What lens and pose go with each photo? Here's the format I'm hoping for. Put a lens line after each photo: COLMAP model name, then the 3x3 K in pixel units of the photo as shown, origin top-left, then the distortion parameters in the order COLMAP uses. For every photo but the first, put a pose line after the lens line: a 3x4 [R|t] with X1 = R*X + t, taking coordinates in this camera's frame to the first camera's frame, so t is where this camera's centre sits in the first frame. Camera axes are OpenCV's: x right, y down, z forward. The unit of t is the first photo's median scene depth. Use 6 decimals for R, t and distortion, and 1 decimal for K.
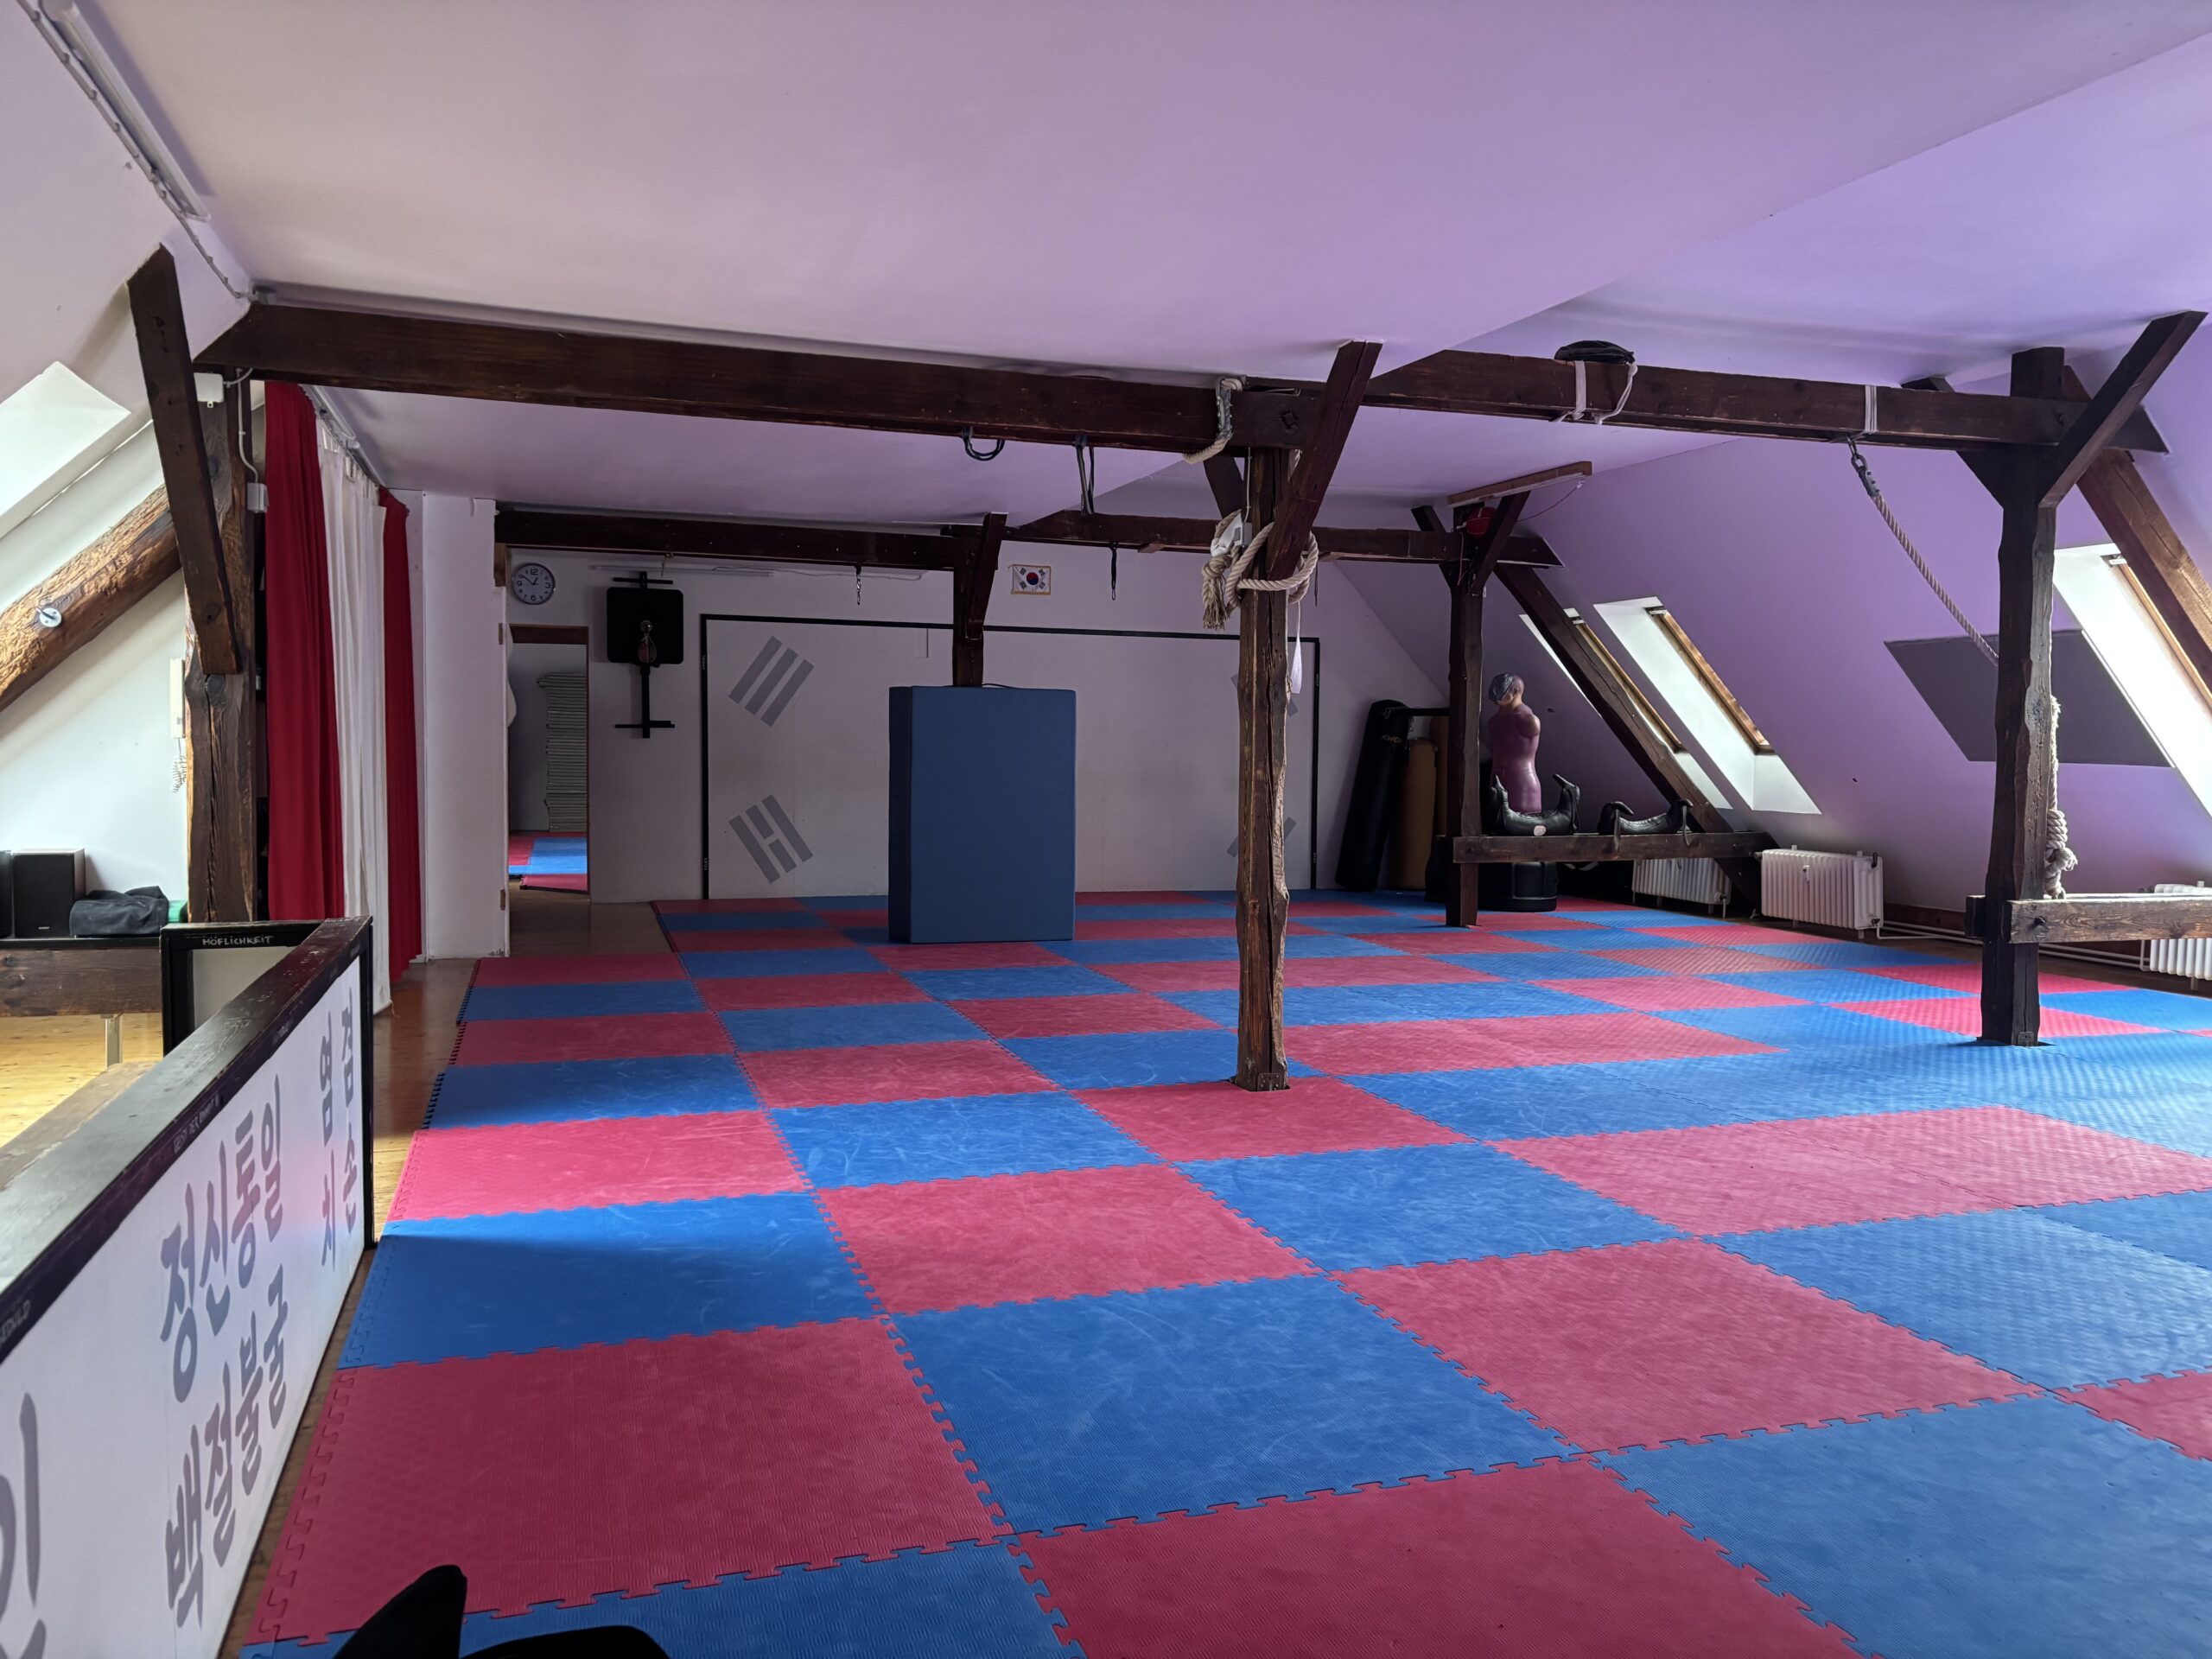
lens RADIAL K [[1628.5, 0, 1106.0], [0, 1628.5, 829.5], [0, 0, 1]] dist [0.073796, -0.076683]
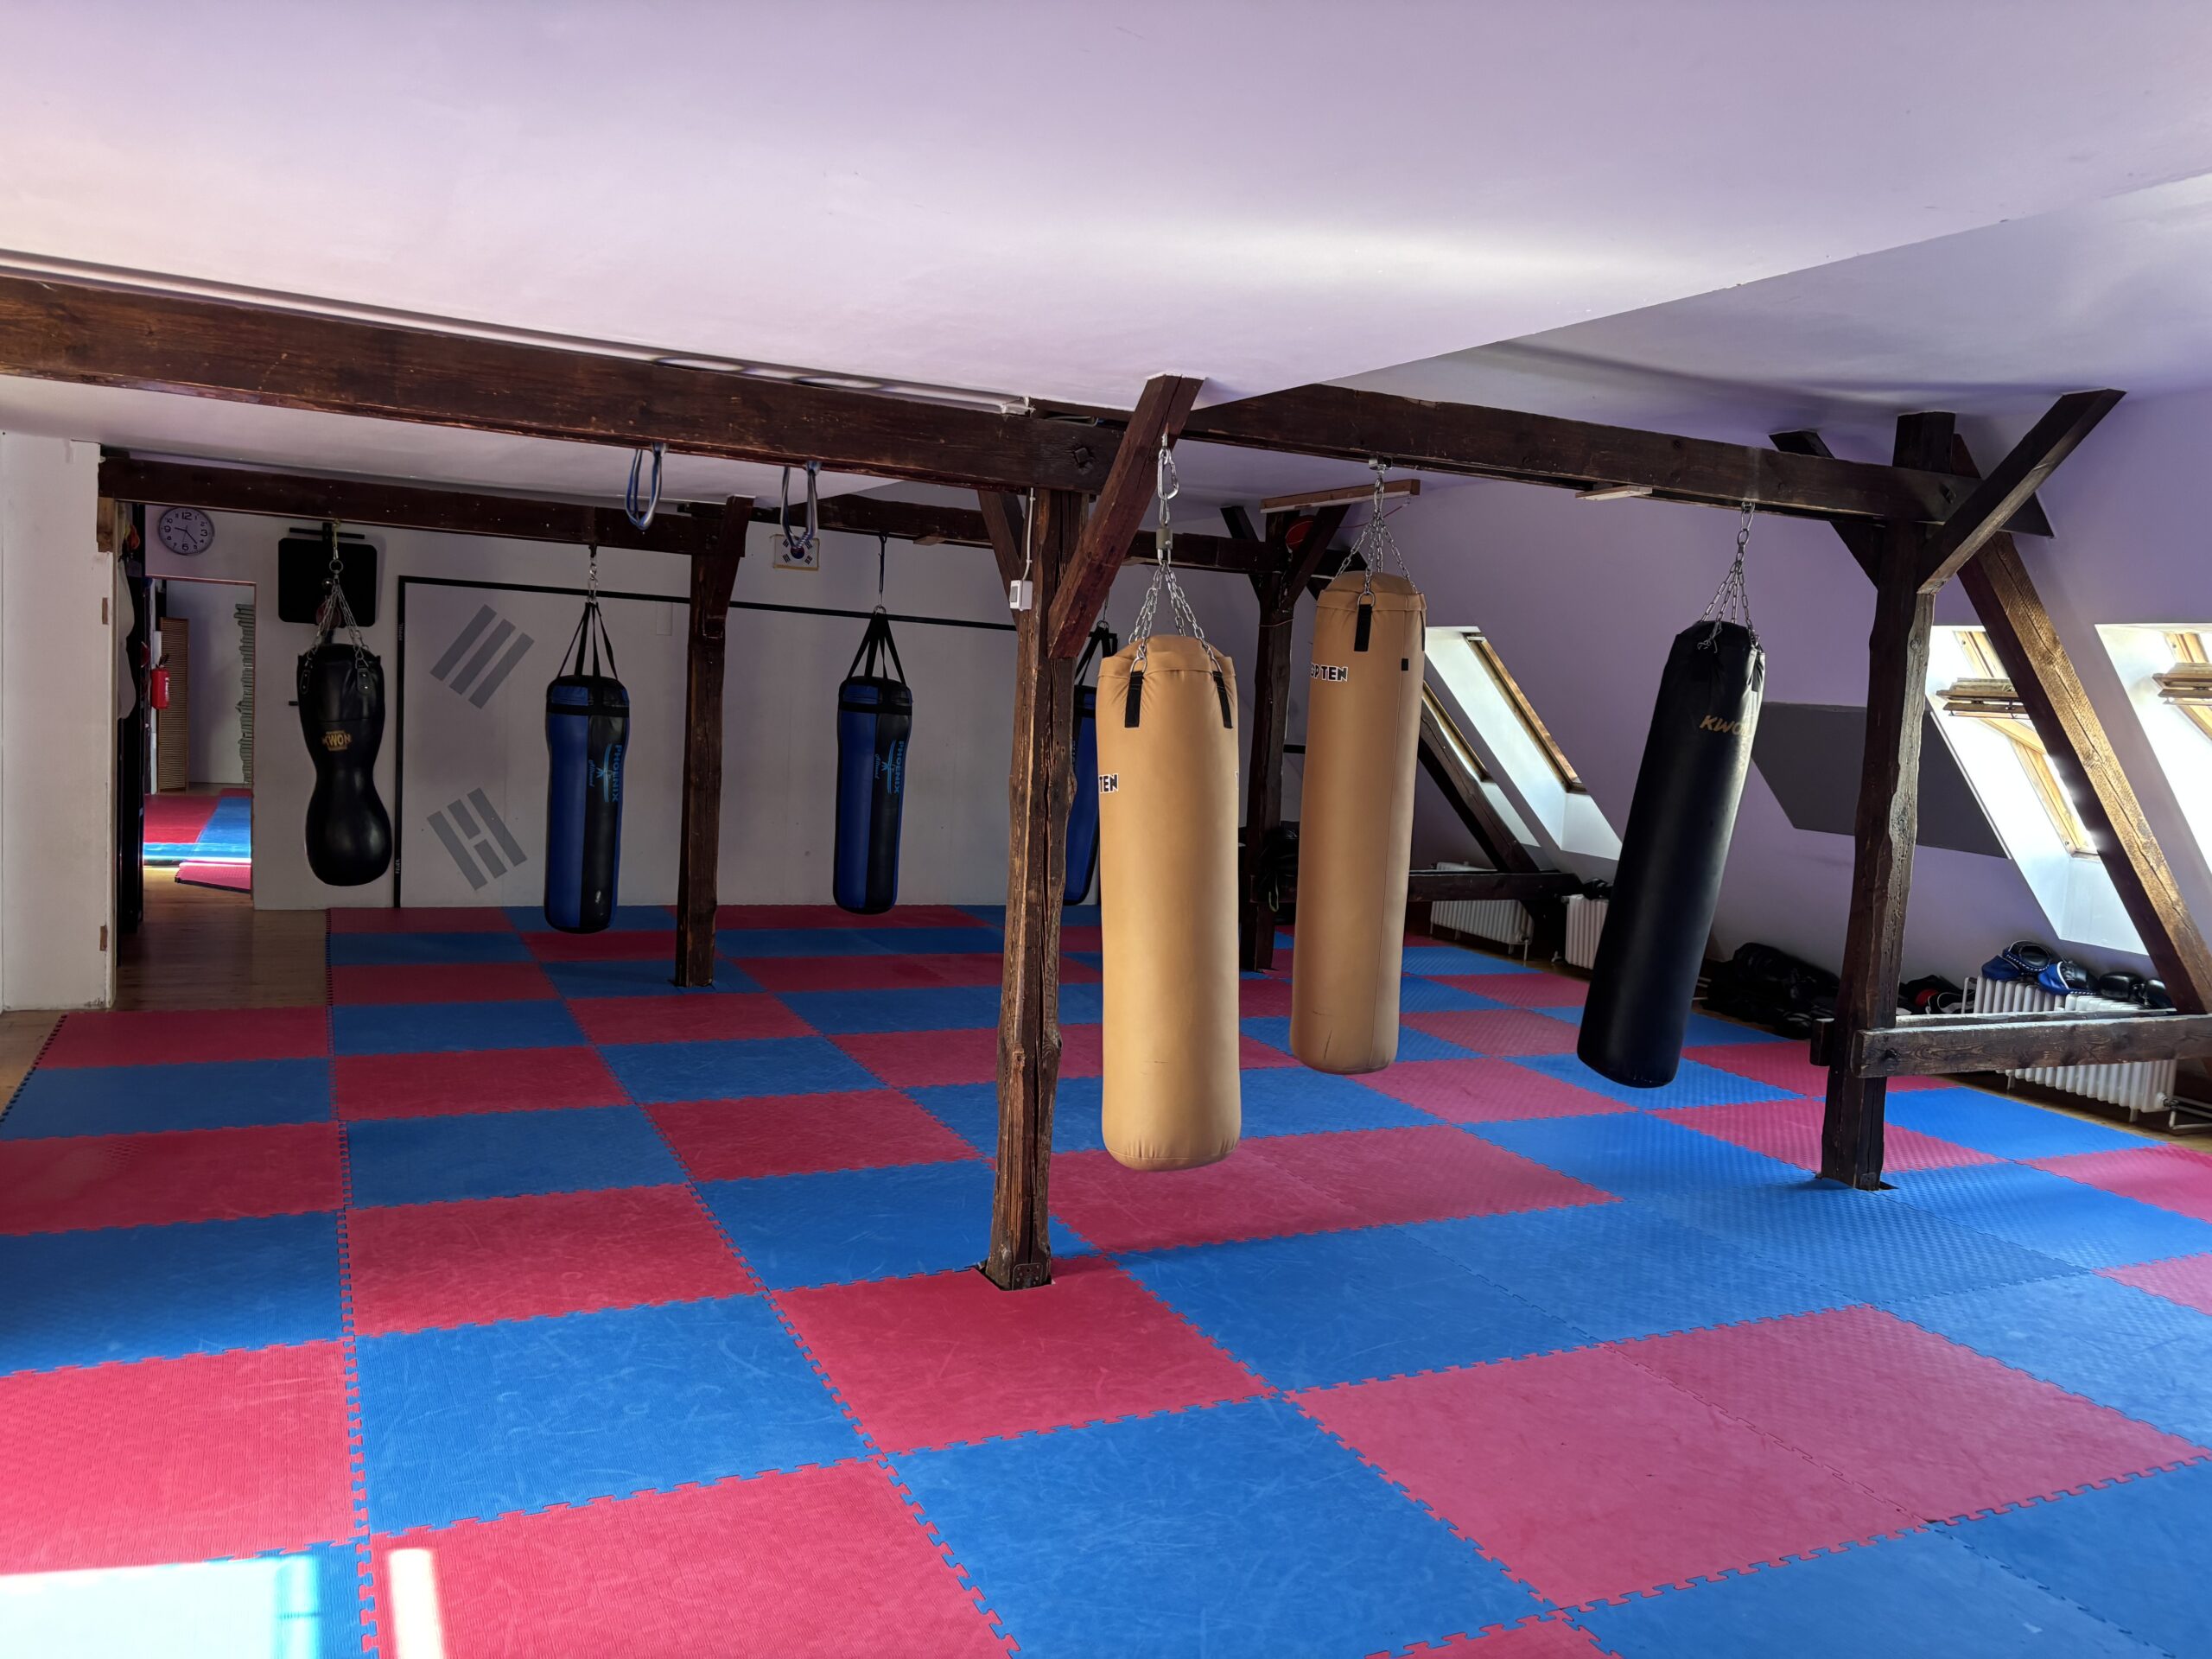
lens RADIAL K [[1656.5, 0, 1106.0], [0, 1656.5, 829.5], [0, 0, 1]] dist [0.026135, 0.003078]
pose [[0.990930, 0.035759, 0.129532, 0.017719], [-0.040180, 0.998690, 0.031678, -0.066608], [-0.128230, -0.036596, 0.991069, 0.139144]]
